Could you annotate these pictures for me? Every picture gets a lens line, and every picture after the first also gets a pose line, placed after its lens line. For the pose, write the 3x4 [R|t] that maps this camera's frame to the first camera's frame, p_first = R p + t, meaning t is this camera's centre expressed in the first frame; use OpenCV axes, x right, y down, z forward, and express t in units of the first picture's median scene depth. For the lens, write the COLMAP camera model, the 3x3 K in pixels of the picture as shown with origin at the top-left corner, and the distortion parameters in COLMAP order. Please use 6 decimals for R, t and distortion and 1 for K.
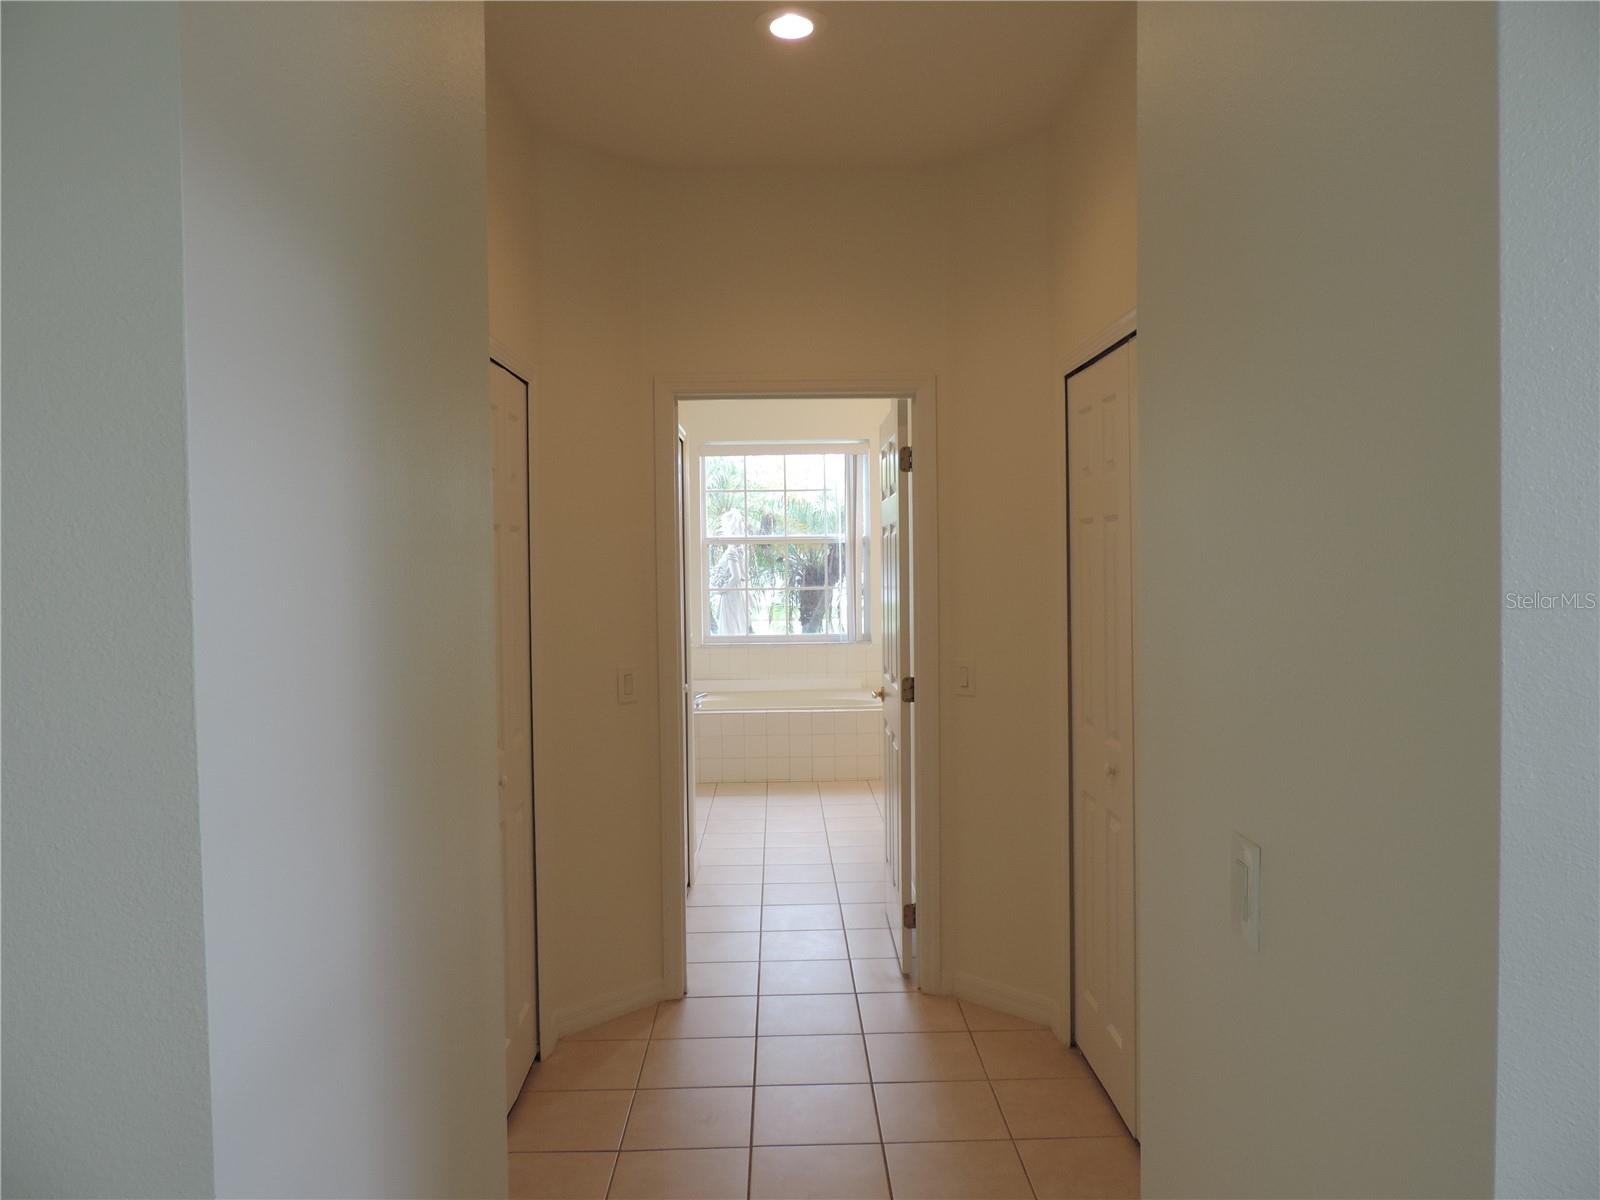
lens RADIAL K [[1125.1, 0, 804.9], [0, 1125.1, 599.2], [0, 0, 1]] dist [-0.044833, -0.001635]
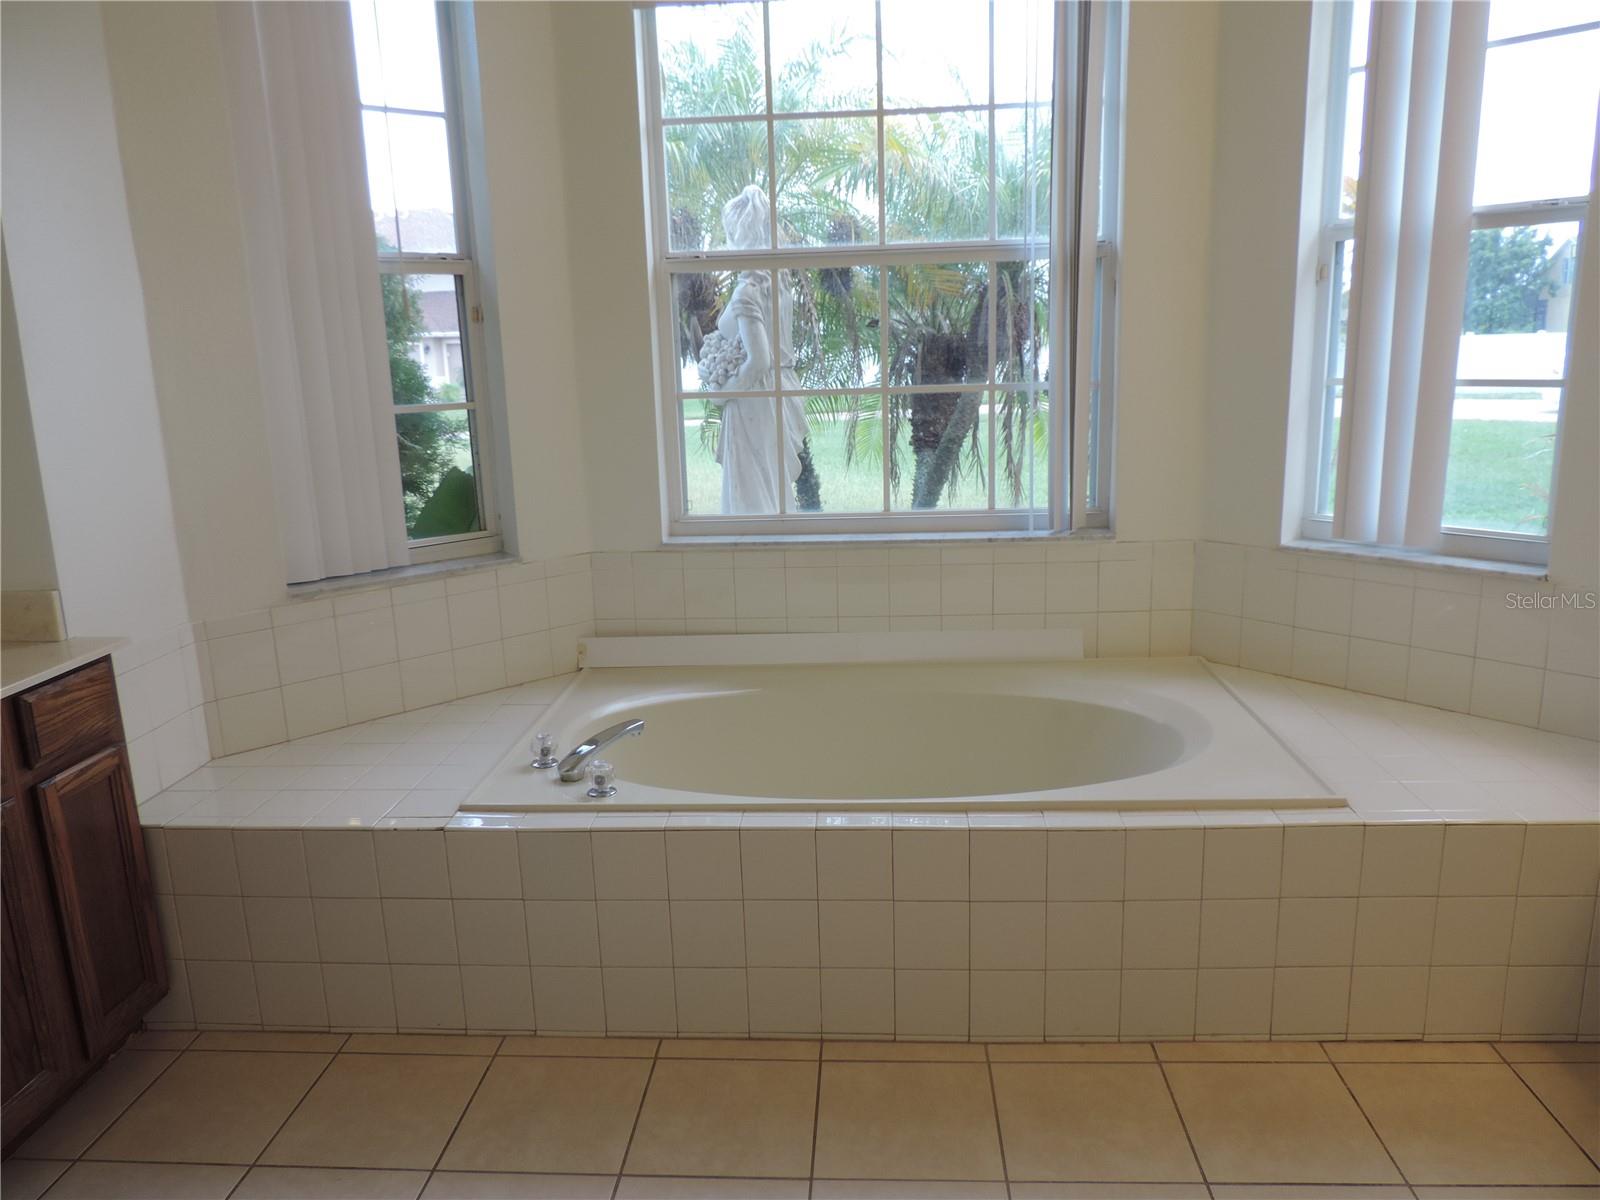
lens RADIAL K [[1125.1, 0, 787.5], [0, 1125.1, 609.5], [0, 0, 1]] dist [-0.044833, -0.001635]
pose [[0.994776, 0.005710, -0.101918, -0.009888], [0.014426, 0.980549, 0.195745, -0.010841], [0.101054, -0.196193, 0.975344, 0.595136]]
